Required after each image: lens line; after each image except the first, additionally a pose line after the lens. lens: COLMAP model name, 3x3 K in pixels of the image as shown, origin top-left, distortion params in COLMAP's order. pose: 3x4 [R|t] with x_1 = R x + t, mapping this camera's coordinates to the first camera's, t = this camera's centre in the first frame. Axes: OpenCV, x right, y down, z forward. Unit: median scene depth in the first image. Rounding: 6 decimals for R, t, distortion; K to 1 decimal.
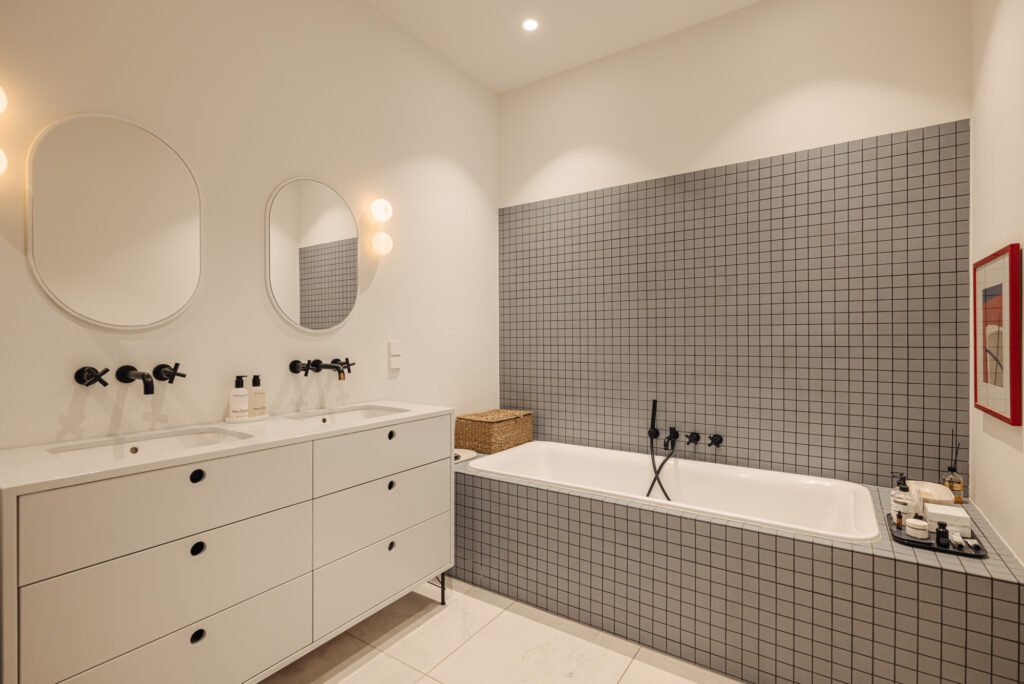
lens RADIAL K [[487.2, 0, 512.0], [0, 487.2, 340.5], [0, 0, 1]] dist [0.001303, -0.000029]
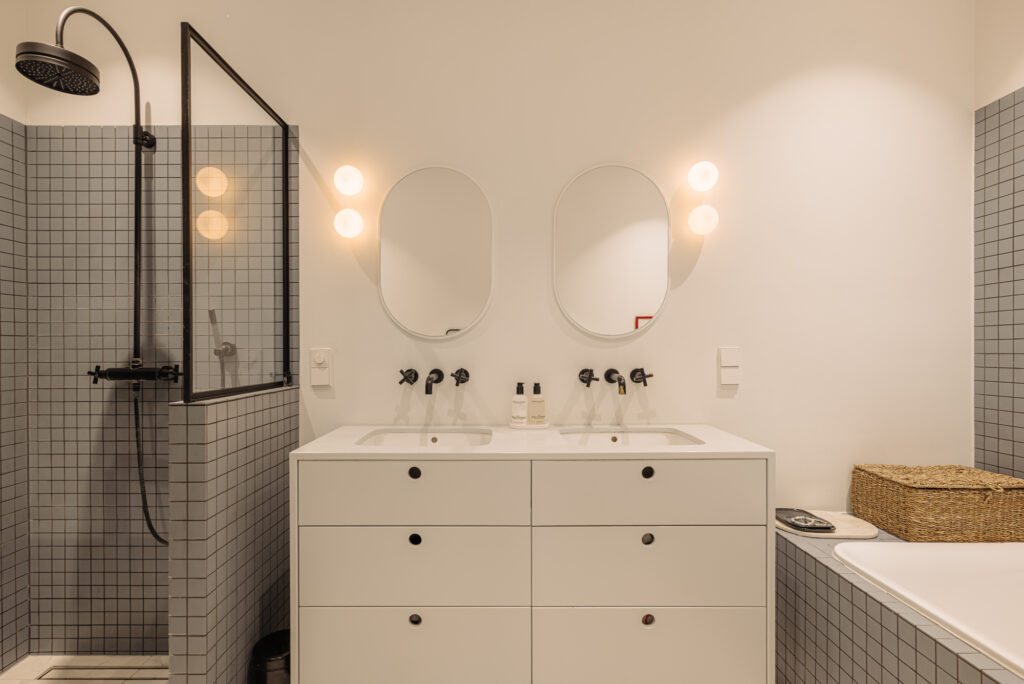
lens RADIAL K [[487.2, 0, 510.4], [0, 487.2, 350.4], [0, 0, 1]] dist [0.001303, -0.000029]
pose [[0.541333, -0.000483, -0.840808, 0.212205], [0.005892, 0.999977, 0.003219, 0.001574], [0.840787, -0.006696, 0.541324, 0.326952]]
